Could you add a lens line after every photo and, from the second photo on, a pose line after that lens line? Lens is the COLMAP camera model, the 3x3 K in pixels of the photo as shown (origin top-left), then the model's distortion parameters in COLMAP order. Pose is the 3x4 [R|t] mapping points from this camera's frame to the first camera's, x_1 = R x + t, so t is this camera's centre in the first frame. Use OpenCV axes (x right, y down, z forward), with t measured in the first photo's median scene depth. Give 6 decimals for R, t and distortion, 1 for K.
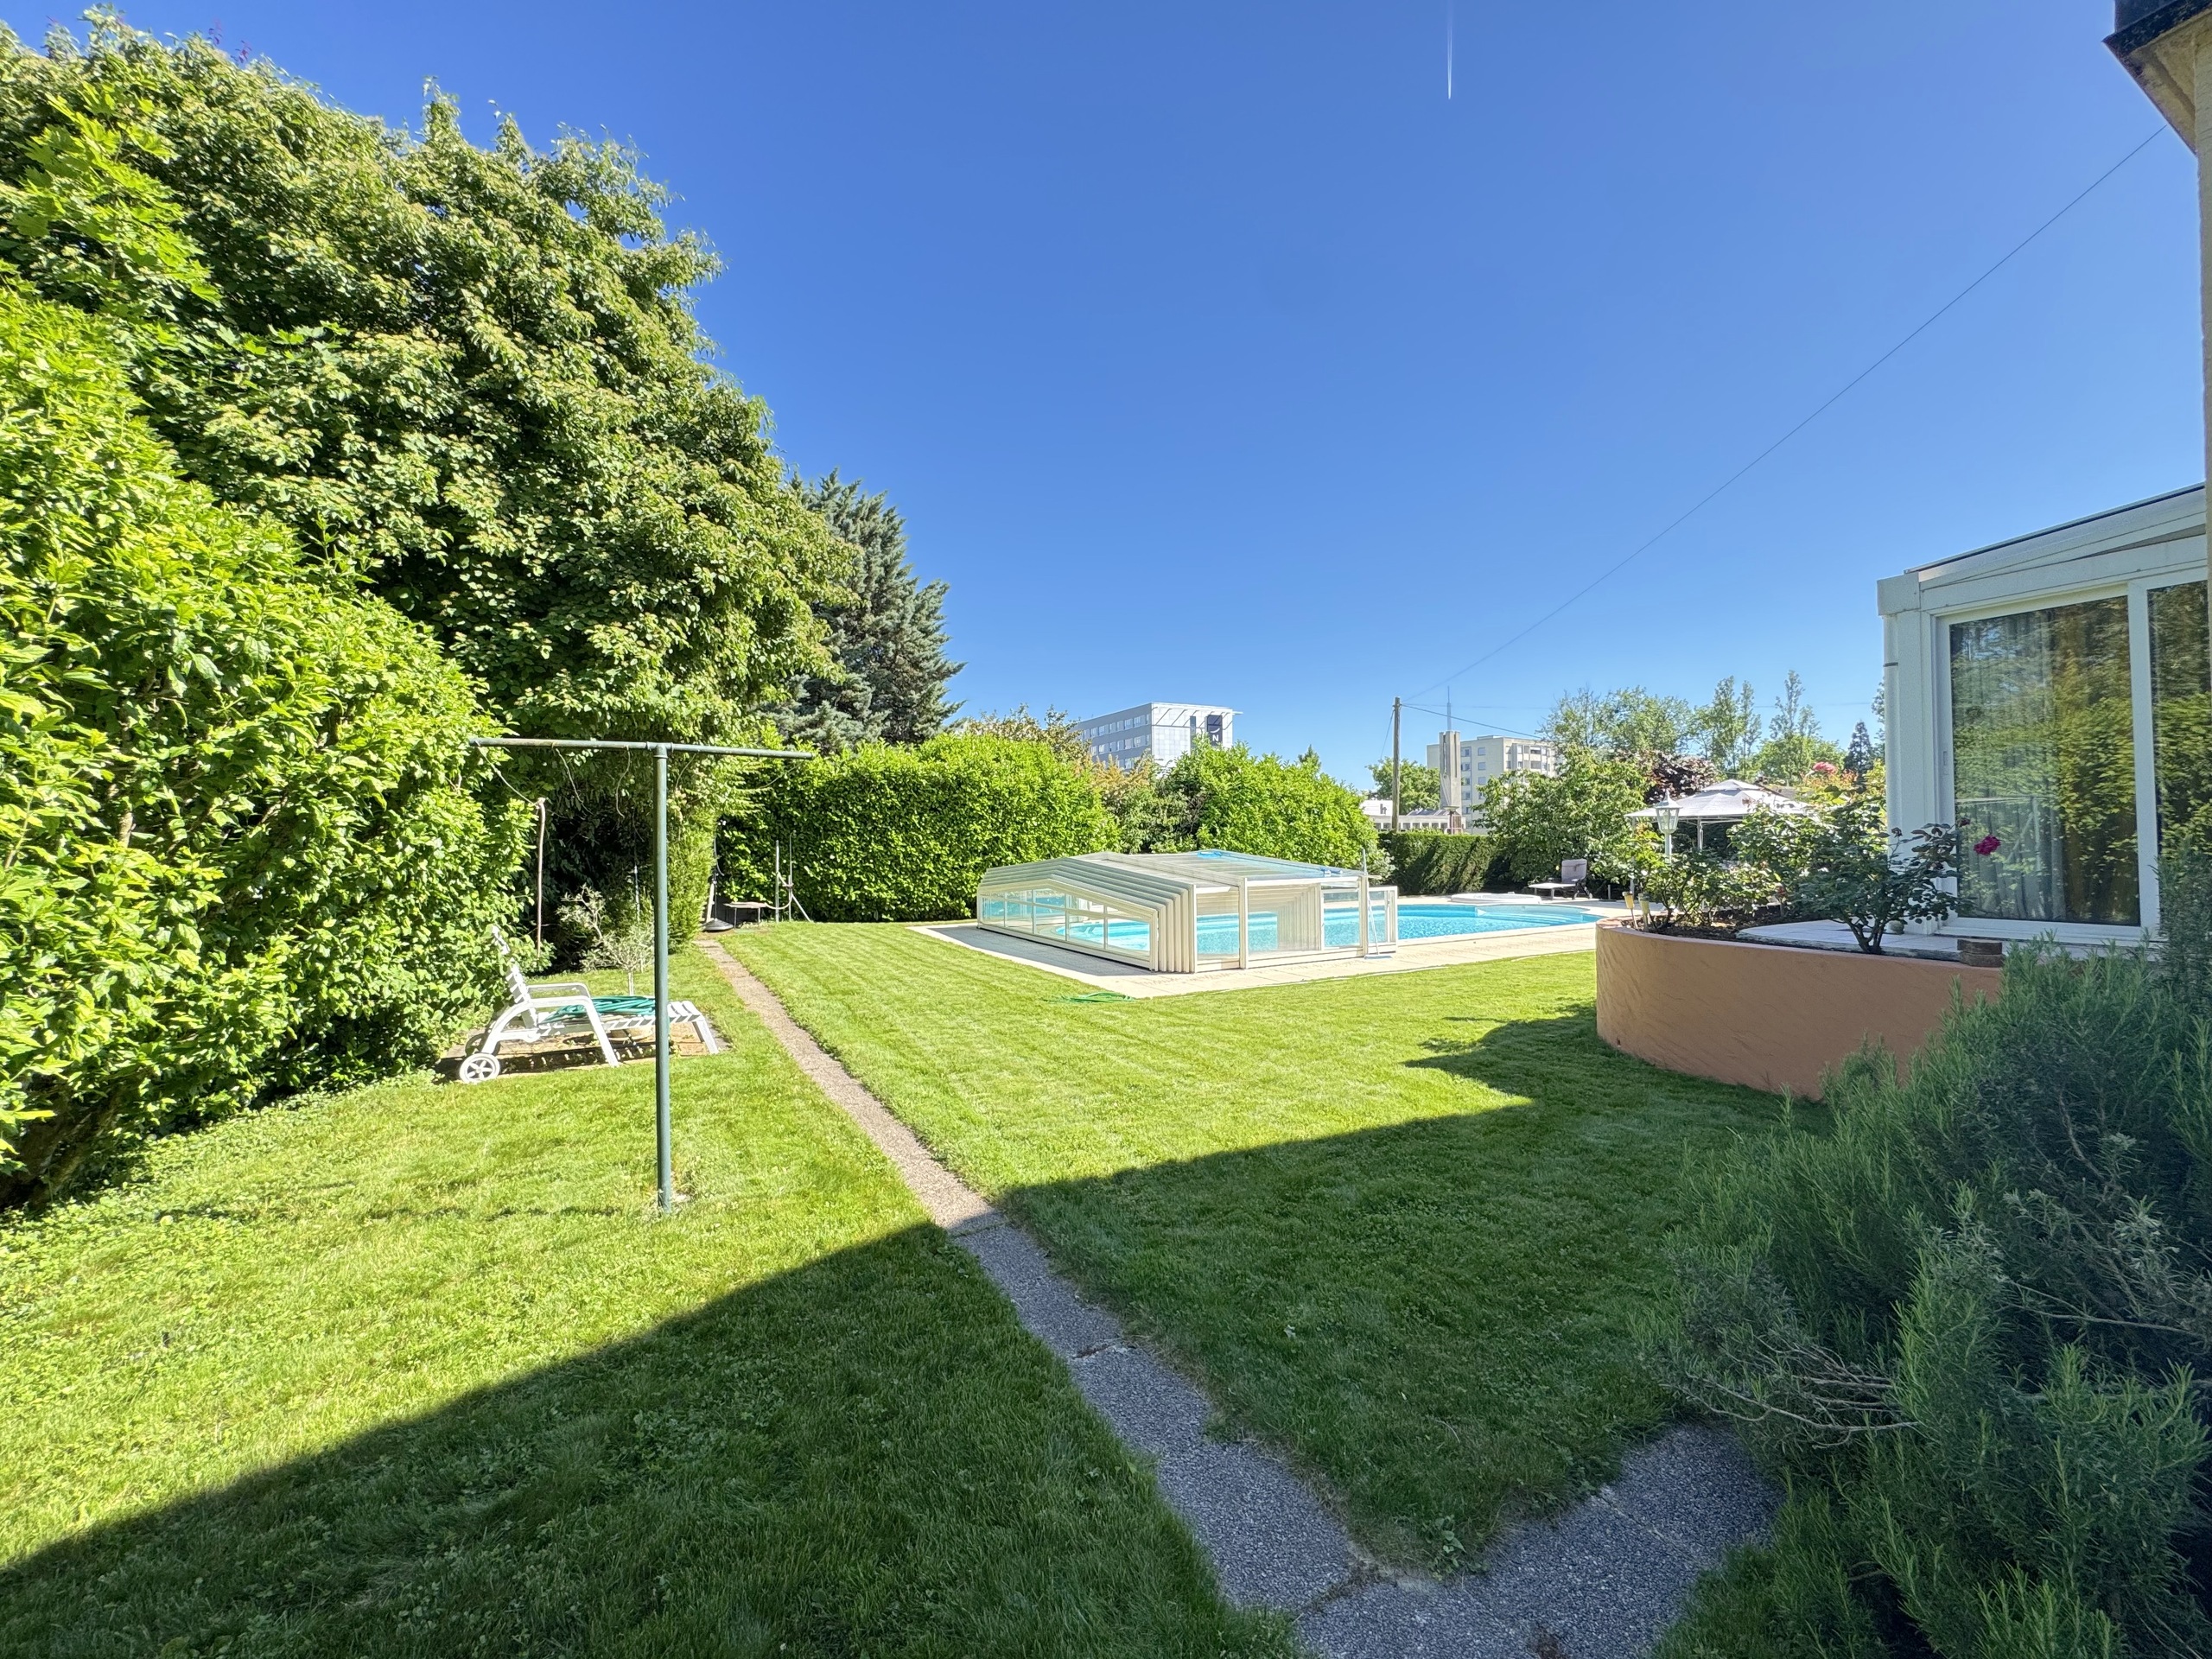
lens RADIAL K [[884.0, 0, 1103.5], [0, 884.0, 823.1], [0, 0, 1]] dist [-0.000347, 0.000662]
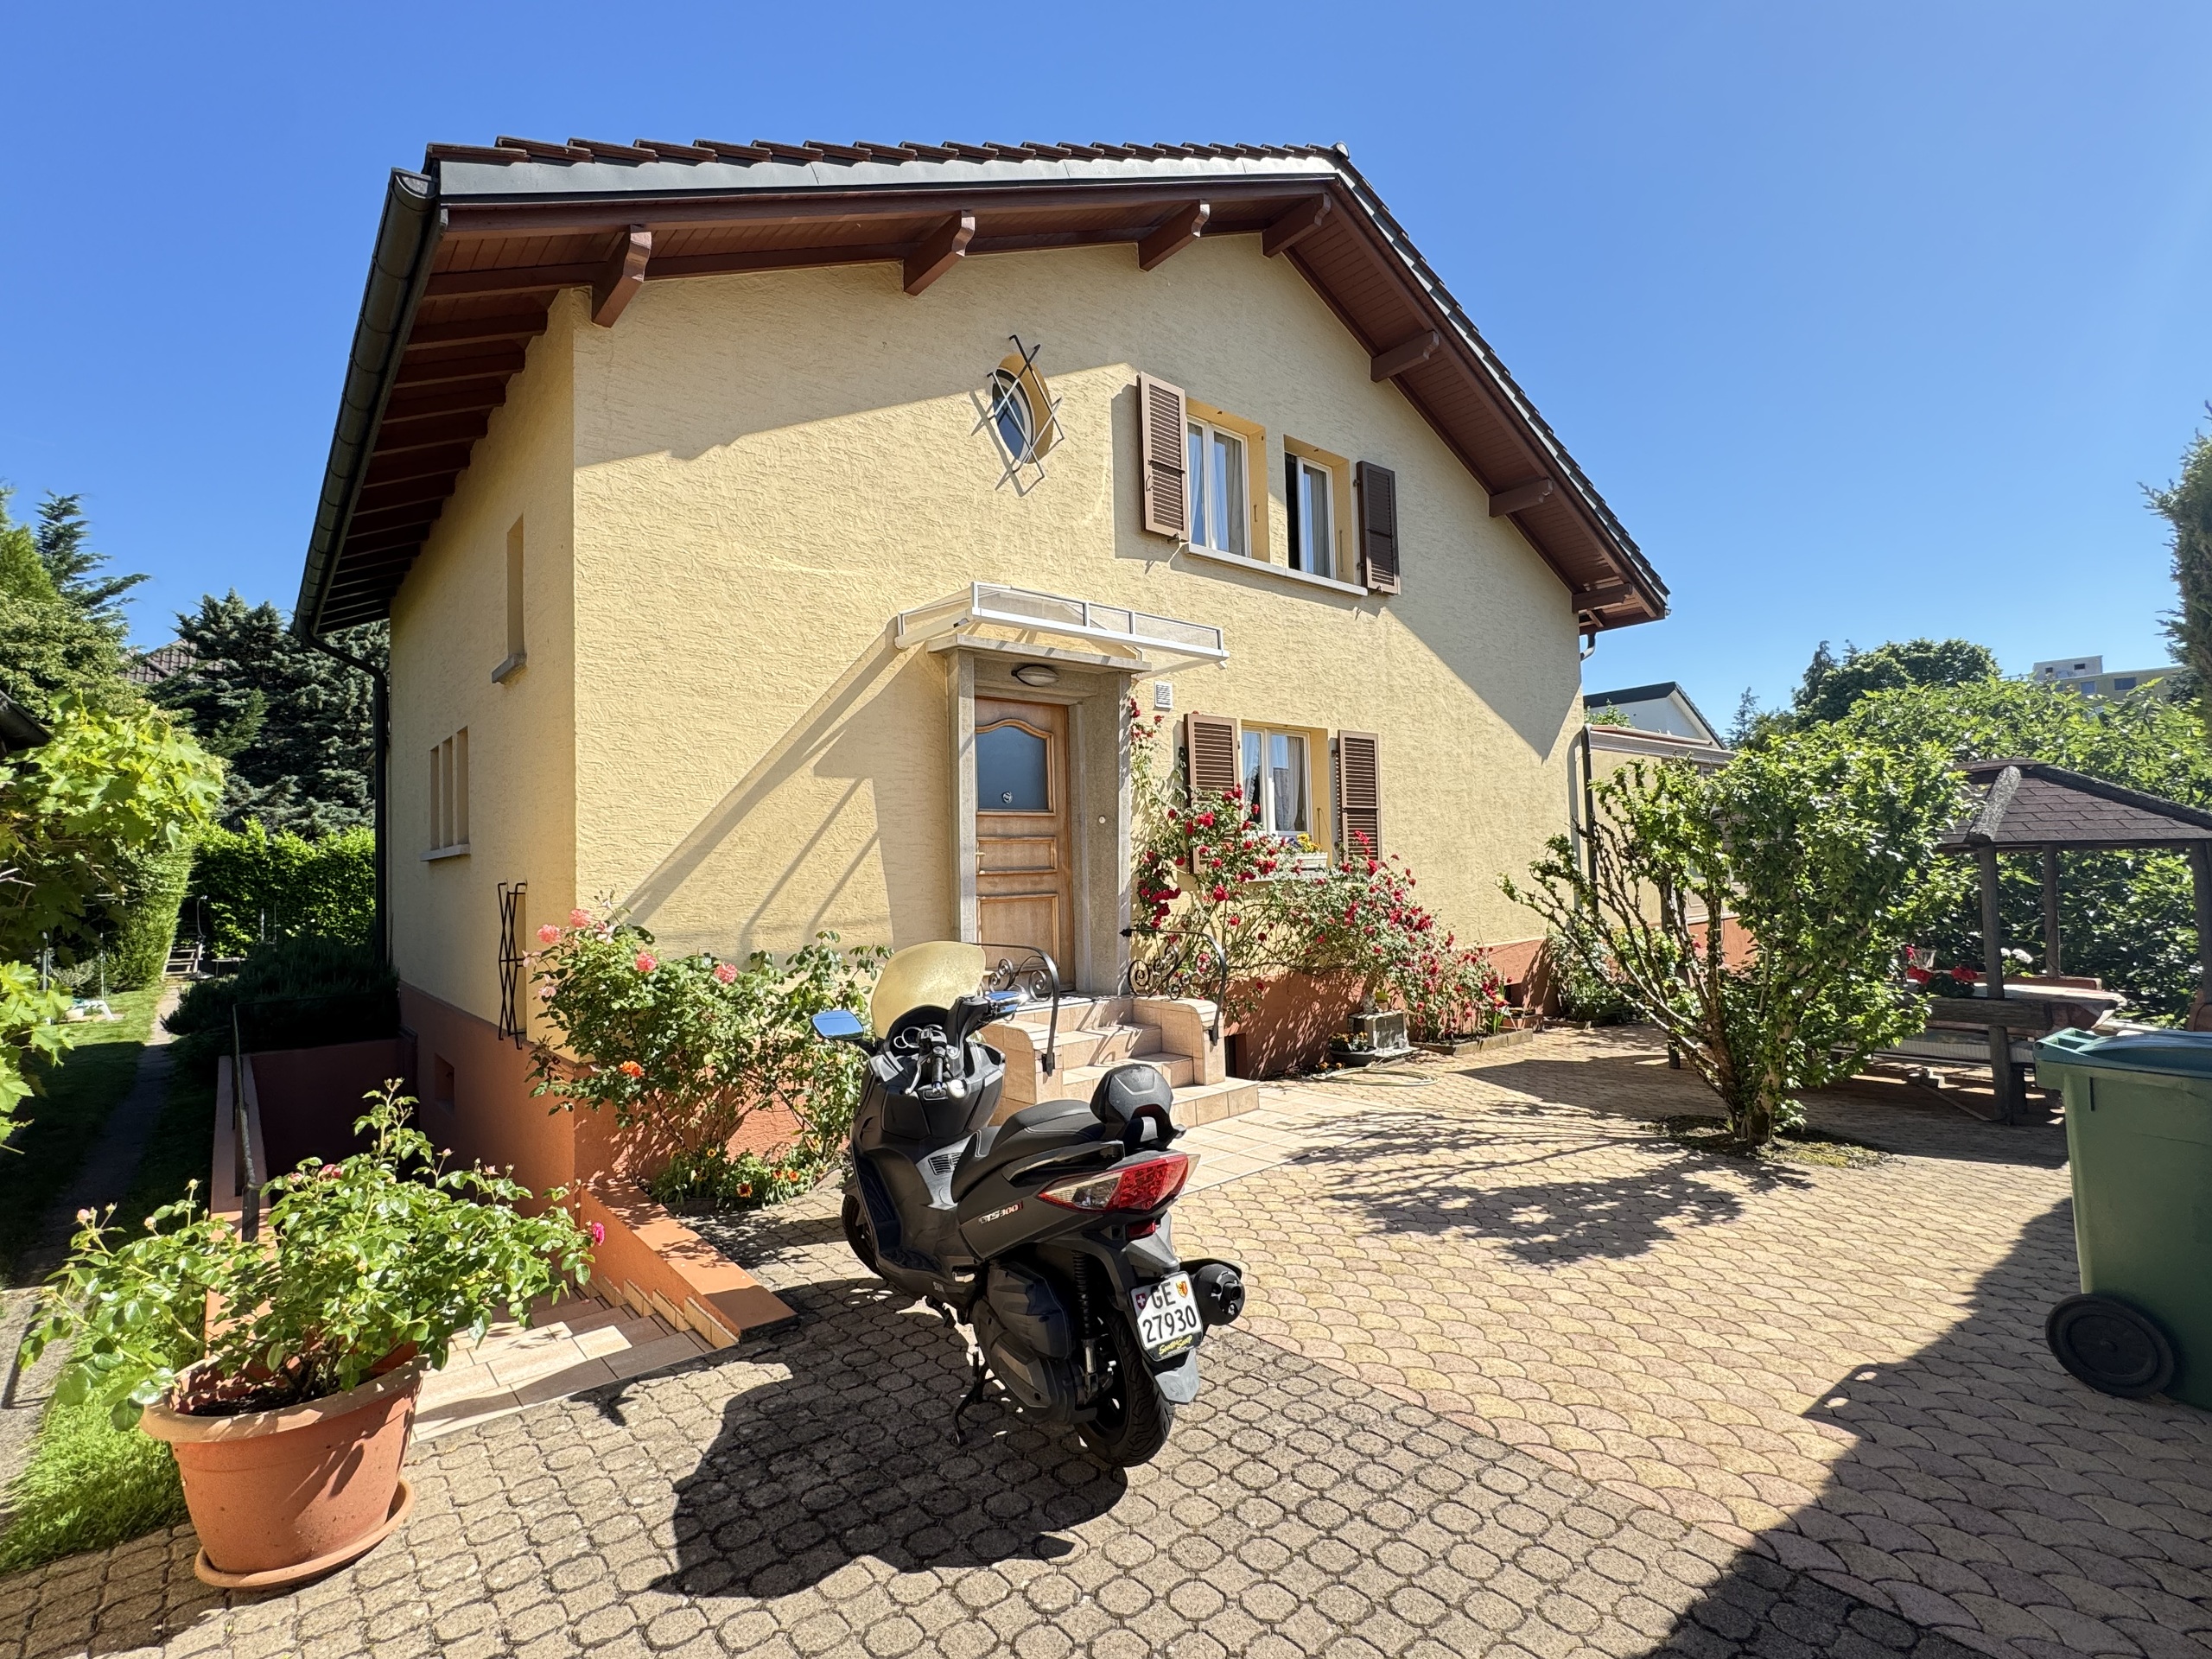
lens RADIAL K [[1027.0, 0, 1102.4], [0, 1027.0, 824.6], [0, 0, 1]] dist [-0.005596, -0.000430]
pose [[0.976586, -0.009239, 0.214931, 0.375985], [0.016775, 0.999306, -0.033264, -0.024207], [-0.214474, 0.036091, 0.976063, -0.531297]]
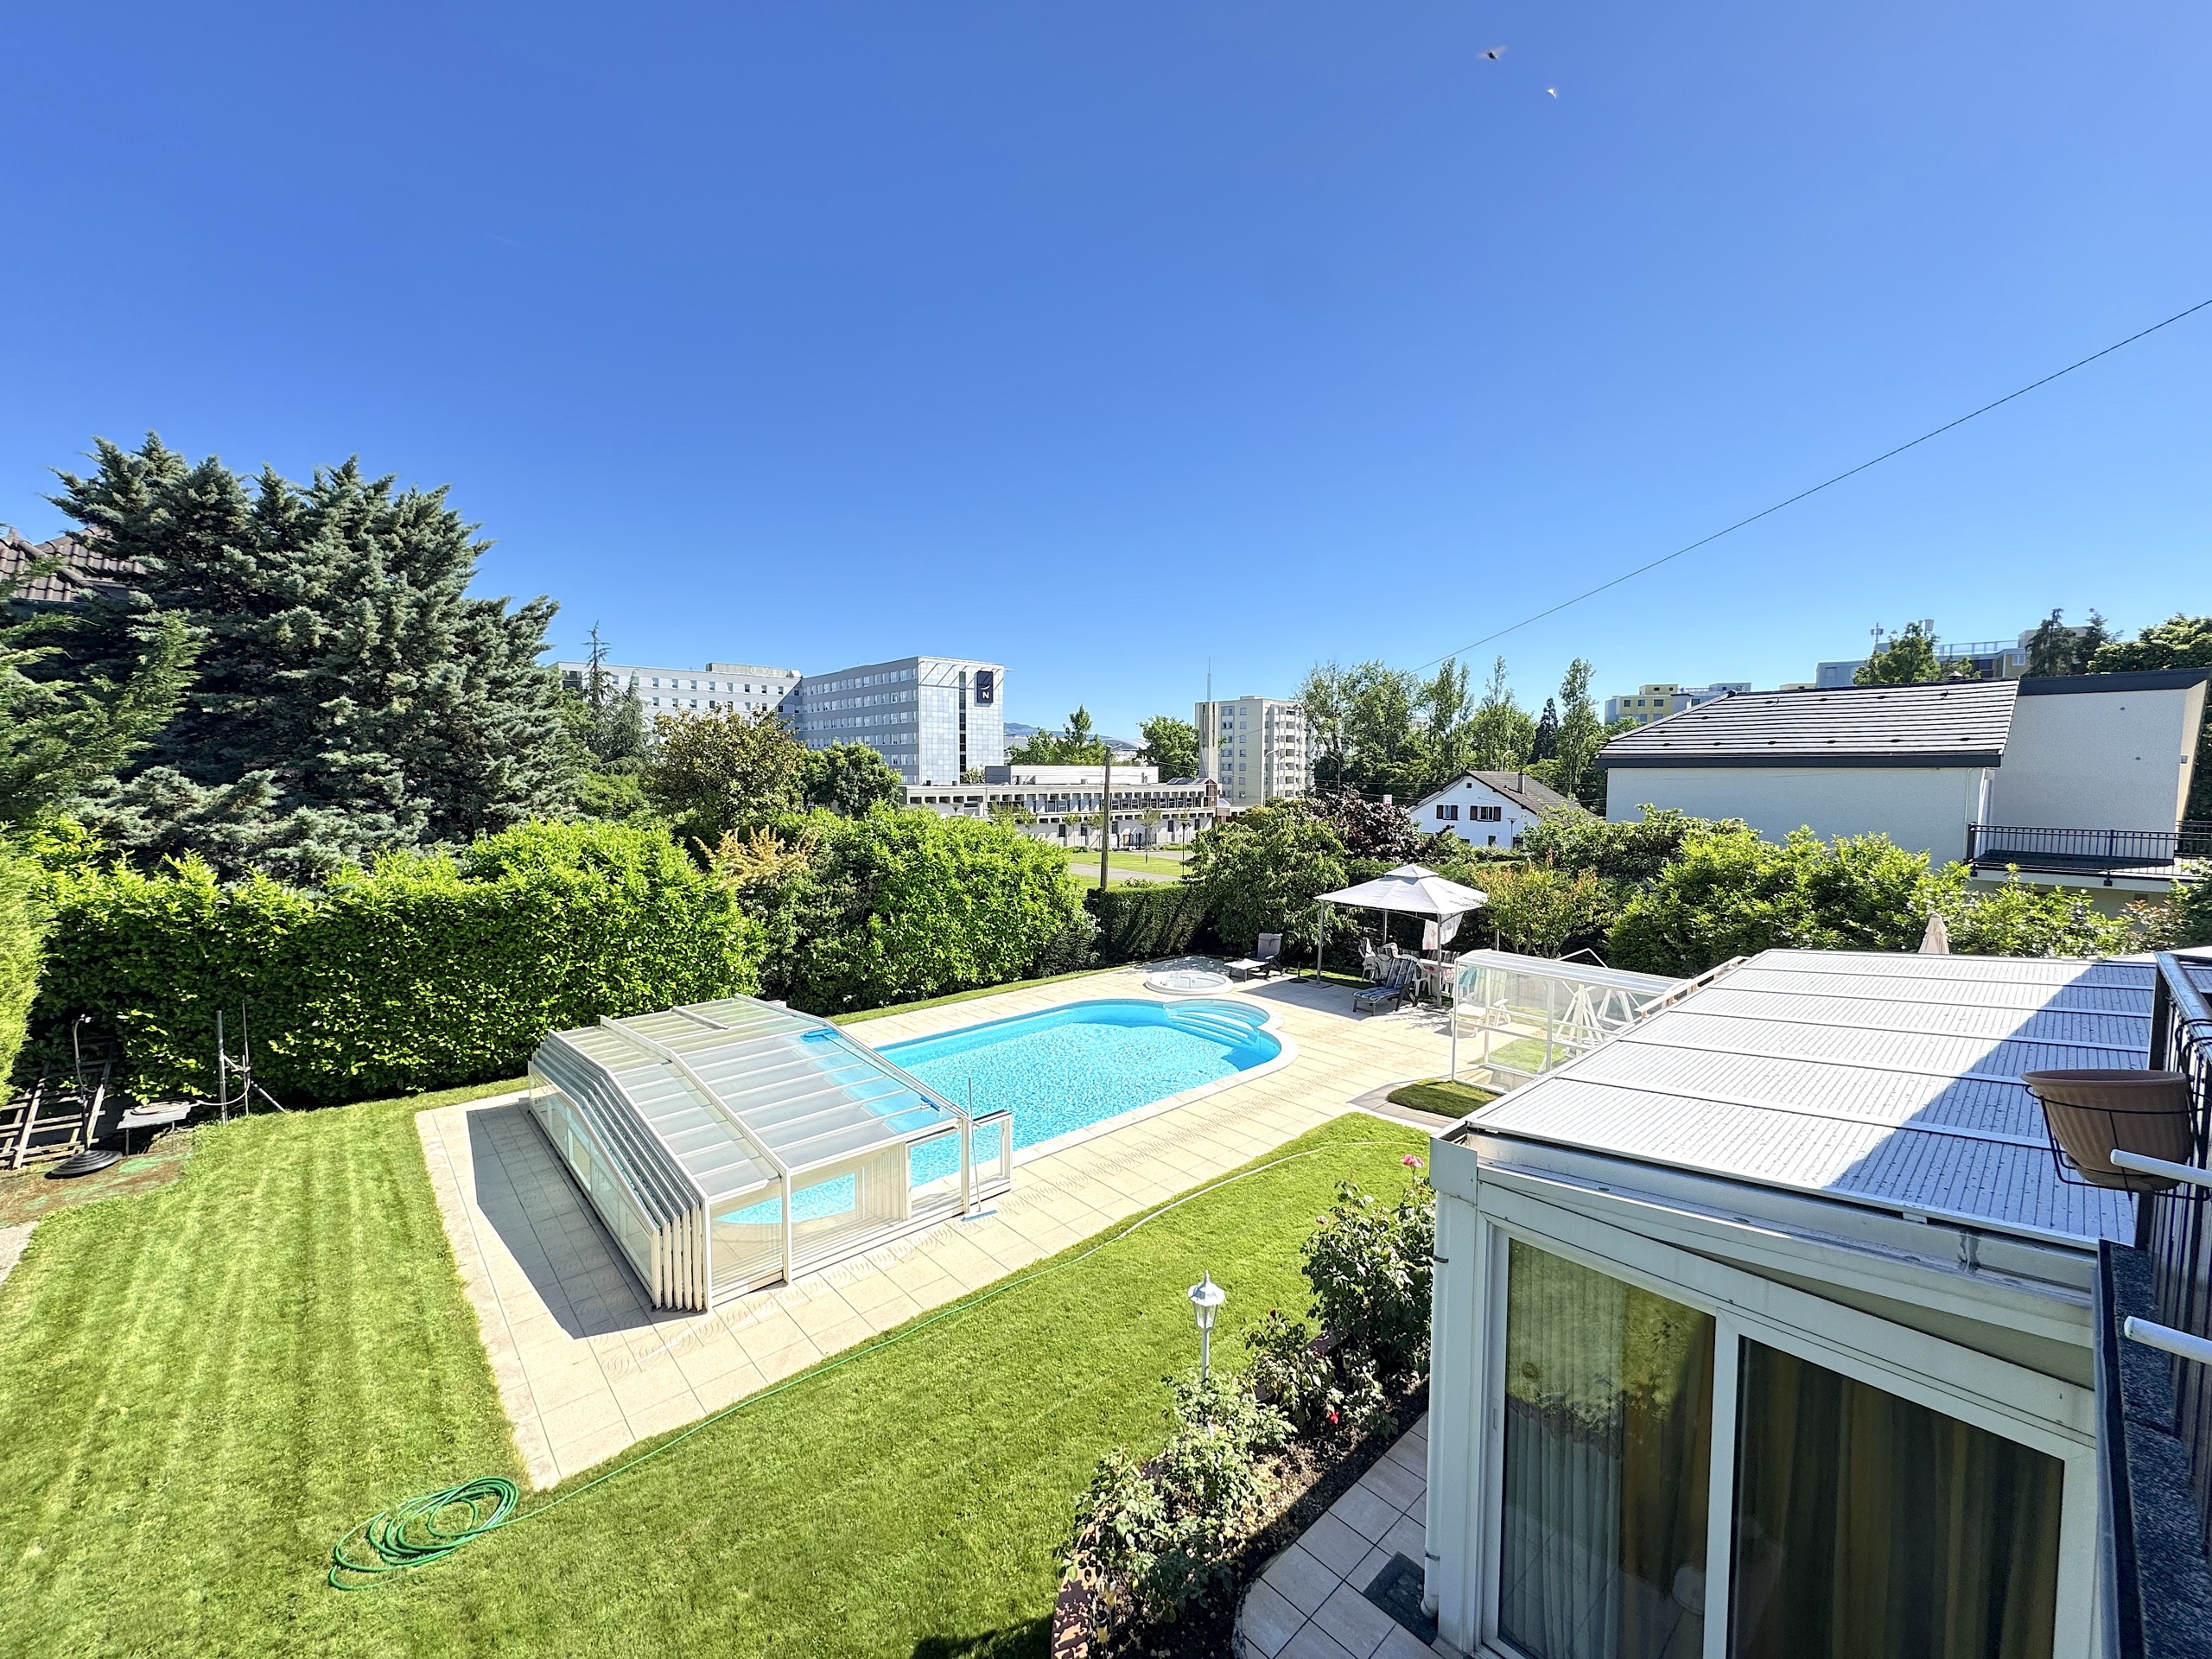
lens RADIAL K [[884.0, 0, 1094.3], [0, 884.0, 834.4], [0, 0, 1]] dist [-0.000347, 0.000662]
pose [[0.972446, -0.001498, 0.233125, 0.119315], [-0.016416, 0.997057, 0.074885, -0.143043], [-0.232552, -0.076649, 0.969559, 0.108113]]
